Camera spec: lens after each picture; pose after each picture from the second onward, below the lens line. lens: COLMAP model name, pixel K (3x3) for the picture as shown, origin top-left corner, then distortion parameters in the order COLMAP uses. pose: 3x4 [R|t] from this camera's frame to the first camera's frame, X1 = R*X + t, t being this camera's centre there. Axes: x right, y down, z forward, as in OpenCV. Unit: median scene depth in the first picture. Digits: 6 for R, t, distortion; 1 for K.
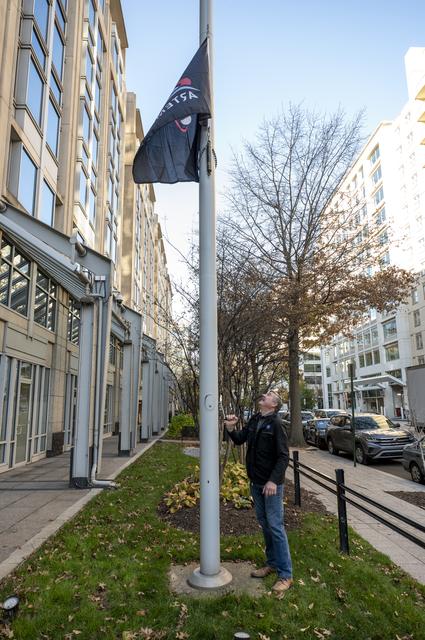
lens RADIAL K [[451.1, 0, 212.5], [0, 451.1, 320.0], [0, 0, 1]] dist [0.020926, 0.000335]
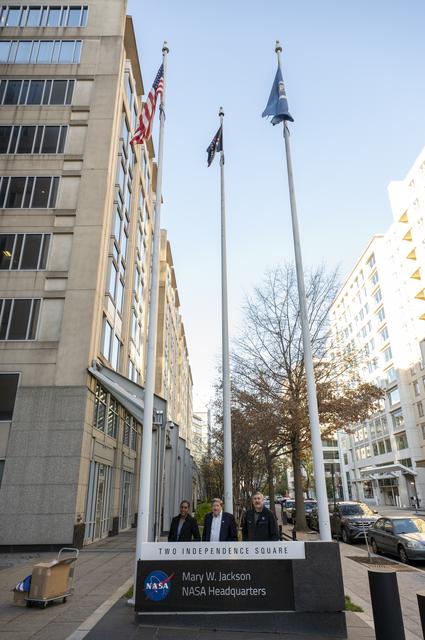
lens RADIAL K [[442.9, 0, 212.0], [0, 442.9, 307.4], [0, 0, 1]] dist [0.001133, 0.001780]
pose [[0.998913, -0.014220, -0.044381, 0.008297], [0.004678, 0.978096, -0.208103, -0.065114], [0.046368, 0.207669, 0.977100, -0.305899]]
